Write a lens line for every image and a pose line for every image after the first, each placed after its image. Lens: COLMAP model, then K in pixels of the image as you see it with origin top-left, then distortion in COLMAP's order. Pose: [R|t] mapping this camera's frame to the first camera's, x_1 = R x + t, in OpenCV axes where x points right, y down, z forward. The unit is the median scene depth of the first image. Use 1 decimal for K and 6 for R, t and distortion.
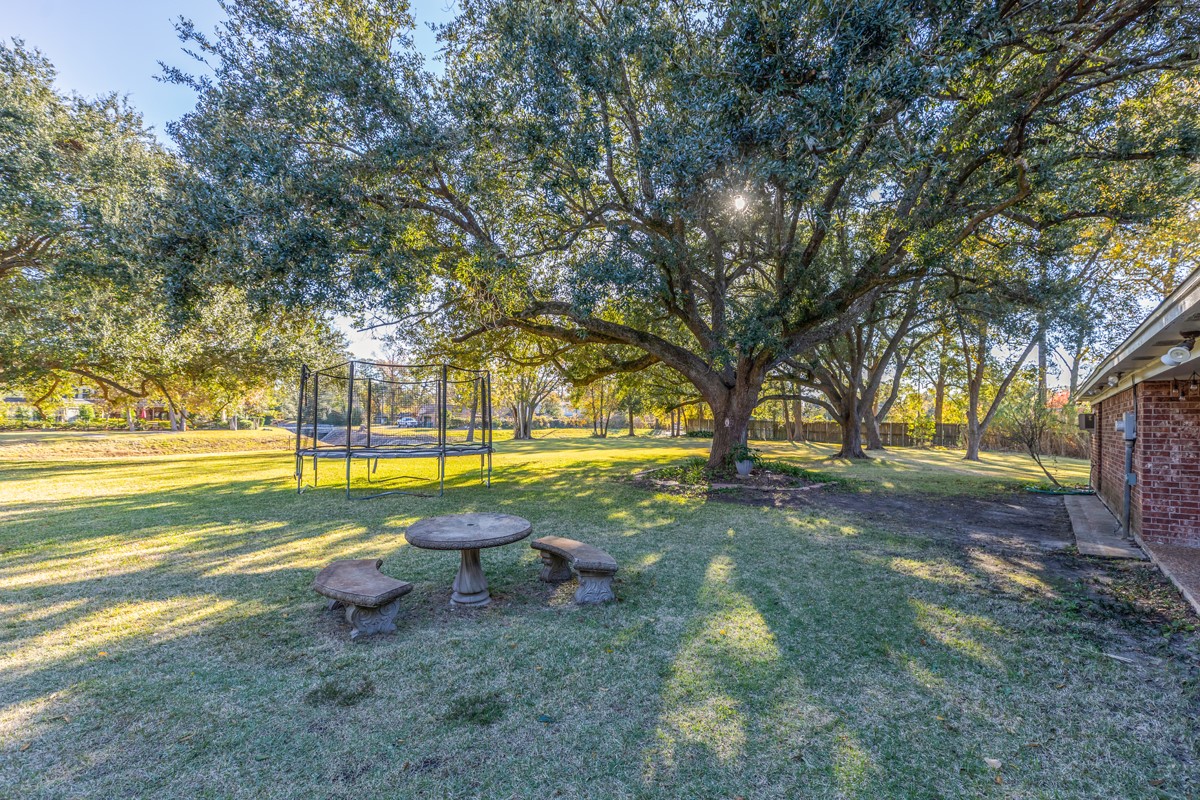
lens RADIAL K [[576.8, 0, 600.0], [0, 576.8, 400.0], [0, 0, 1]] dist [0.001381, -0.000387]
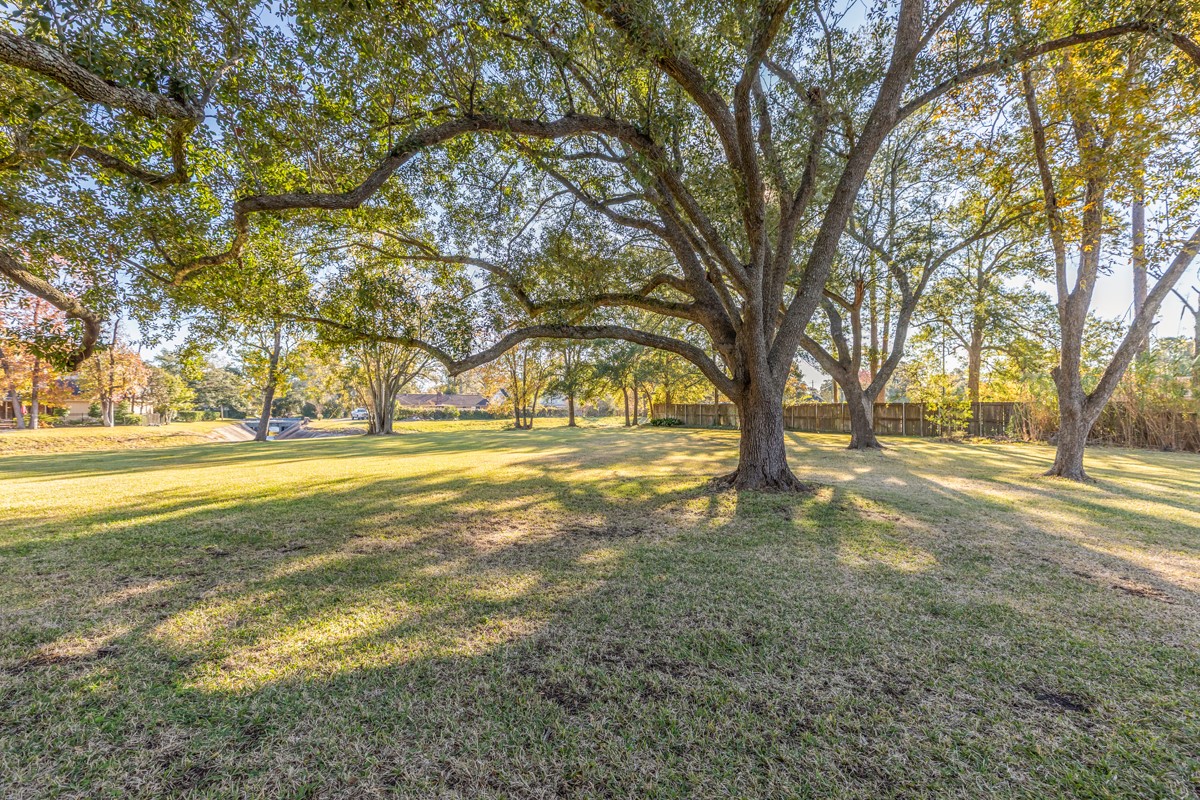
lens RADIAL K [[538.7, 0, 600.0], [0, 538.7, 400.0], [0, 0, 1]] dist [-0.000289, -0.000118]
pose [[0.997670, -0.018902, -0.065547, 0.175485], [0.020098, 0.999643, 0.017624, 0.016761], [0.065190, -0.018900, 0.997694, 0.315311]]
